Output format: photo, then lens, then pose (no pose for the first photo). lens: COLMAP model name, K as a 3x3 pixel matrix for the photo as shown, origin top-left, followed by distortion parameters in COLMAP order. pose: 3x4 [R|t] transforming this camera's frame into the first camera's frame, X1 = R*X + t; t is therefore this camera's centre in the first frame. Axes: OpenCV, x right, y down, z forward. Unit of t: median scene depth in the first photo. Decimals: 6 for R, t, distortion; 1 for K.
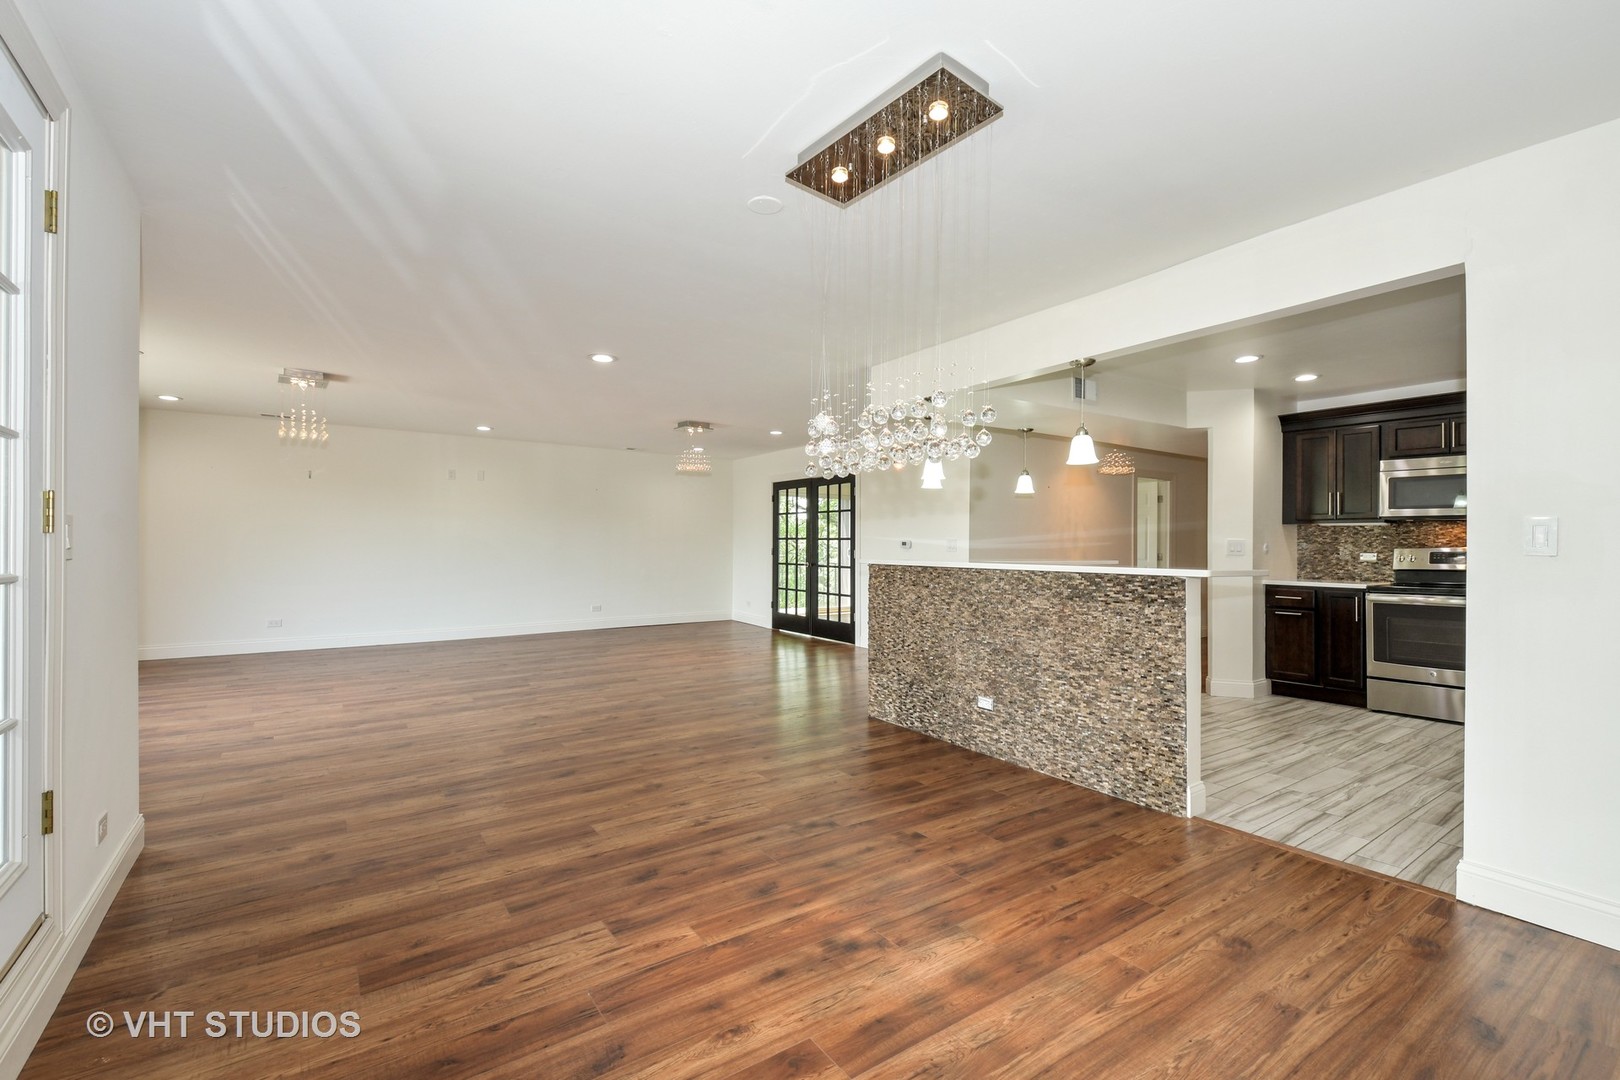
lens RADIAL K [[708.3, 0, 802.0], [0, 708.3, 540.1], [0, 0, 1]] dist [-0.004768, -0.000183]
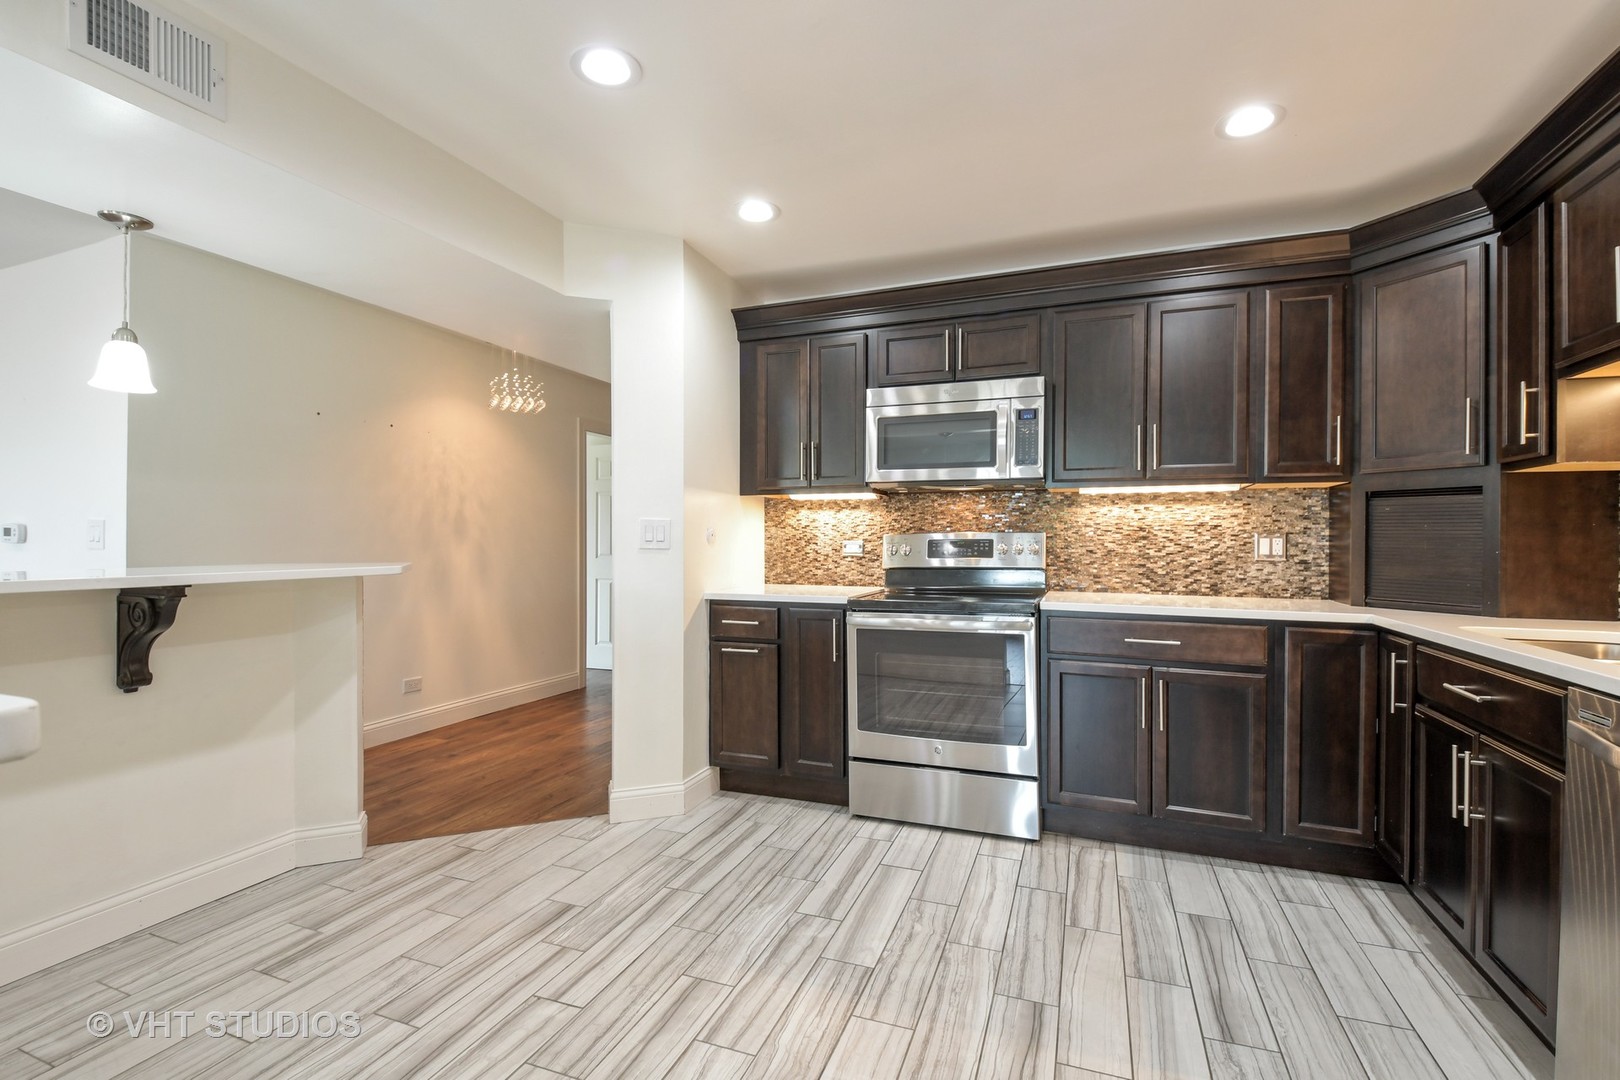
lens RADIAL K [[708.3, 0, 810.8], [0, 708.3, 541.4], [0, 0, 1]] dist [-0.004768, -0.000183]
pose [[0.826422, -0.011392, 0.562937, 0.437492], [0.002493, 0.999860, 0.016574, 0.007459], [-0.563046, -0.012294, 0.826334, 0.525401]]
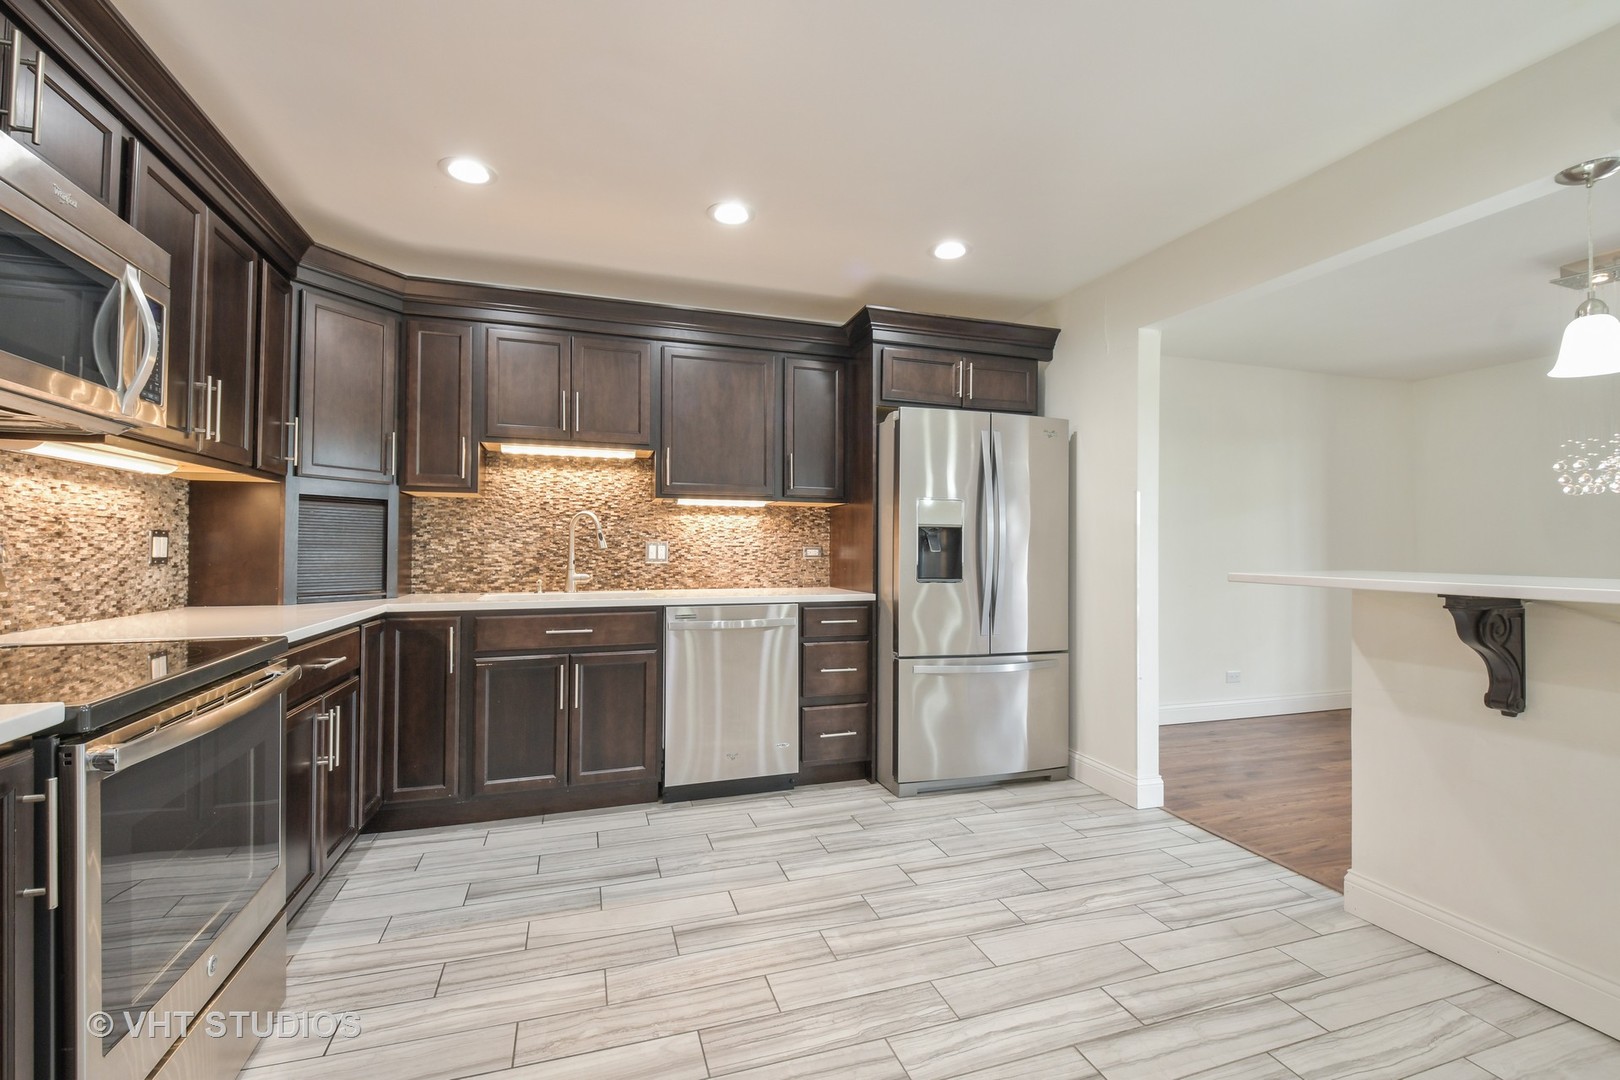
lens RADIAL K [[708.3, 0, 809.2], [0, 708.3, 538.4], [0, 0, 1]] dist [-0.004768, -0.000183]
pose [[-0.957977, -0.013284, 0.286536, 0.530478], [-0.018358, 0.999719, -0.015027, 0.015542], [-0.286256, -0.019656, -0.957952, 1.099849]]
